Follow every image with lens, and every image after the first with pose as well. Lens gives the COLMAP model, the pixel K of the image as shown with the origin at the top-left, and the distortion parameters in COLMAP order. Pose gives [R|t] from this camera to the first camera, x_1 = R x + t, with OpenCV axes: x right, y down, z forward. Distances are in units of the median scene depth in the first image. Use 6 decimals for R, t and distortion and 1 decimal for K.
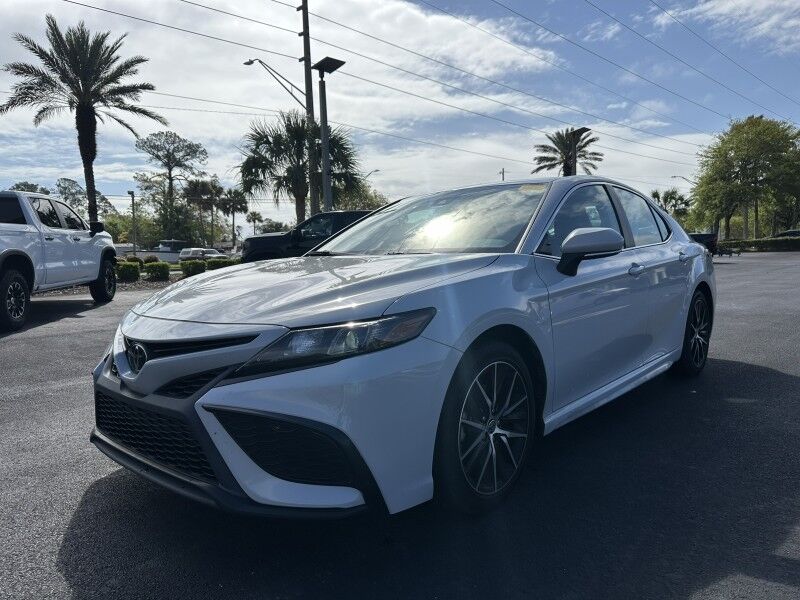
lens RADIAL K [[565.4, 0, 393.1], [0, 565.4, 312.0], [0, 0, 1]] dist [0.037115, -0.054717]
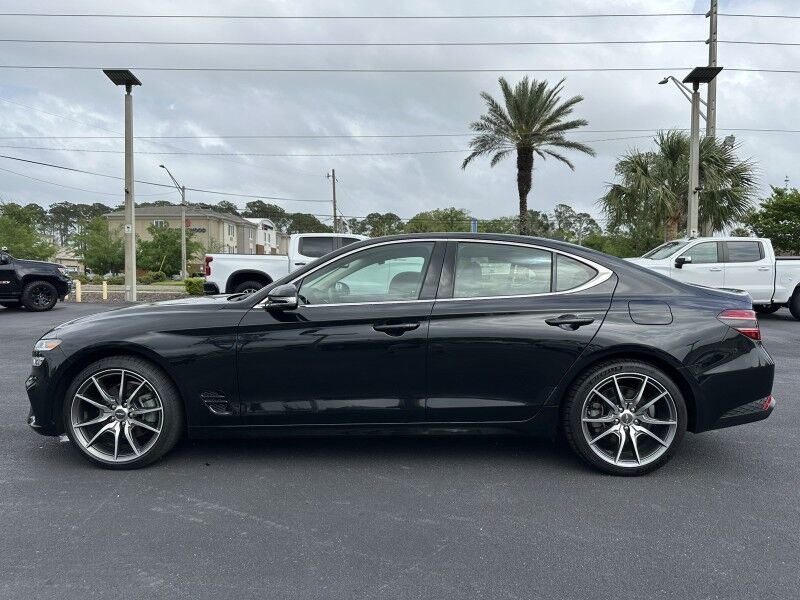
lens RADIAL K [[565.4, 0, 404.0], [0, 565.4, 301.6], [0, 0, 1]] dist [0.037115, -0.054717]
pose [[0.696557, 0.060319, -0.714962, 0.047580], [-0.096643, 0.995267, -0.010187, -0.003414], [0.710963, 0.076192, 0.699089, 0.009829]]
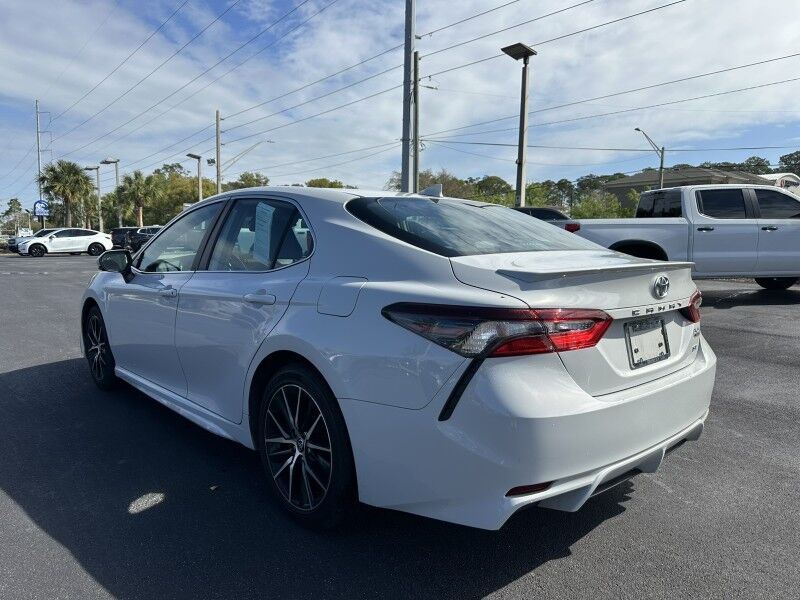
lens RADIAL K [[565.4, 0, 398.9], [0, 565.4, 305.4], [0, 0, 1]] dist [0.037115, -0.054717]
pose [[-0.097449, 0.136216, -0.985875, 0.051916], [-0.103998, 0.983773, 0.146205, -0.008961], [0.989792, 0.116776, -0.081702, 0.057157]]
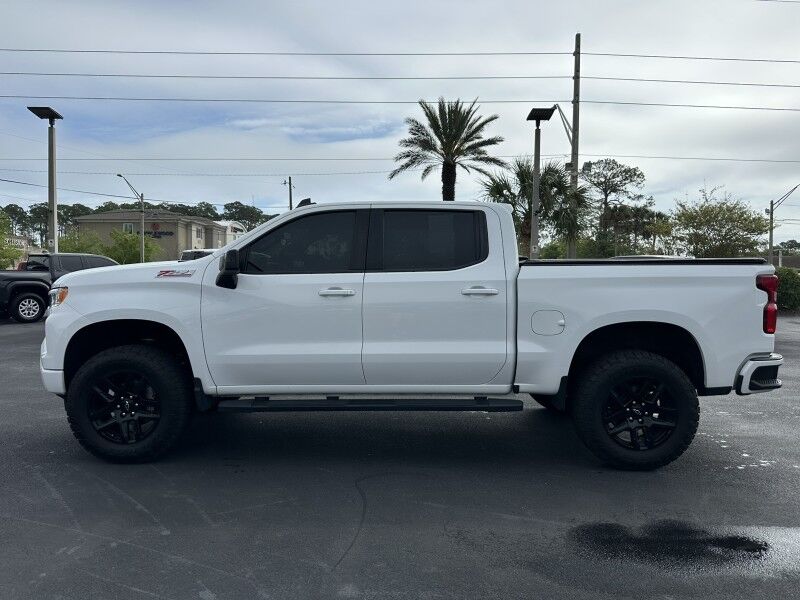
lens RADIAL K [[565.4, 0, 394.8], [0, 565.4, 302.6], [0, 0, 1]] dist [0.037115, -0.054717]
pose [[0.702071, 0.063201, -0.709297, 0.099289], [-0.099323, 0.995008, -0.009652, -0.009151], [0.705146, 0.077226, 0.704844, 0.016326]]
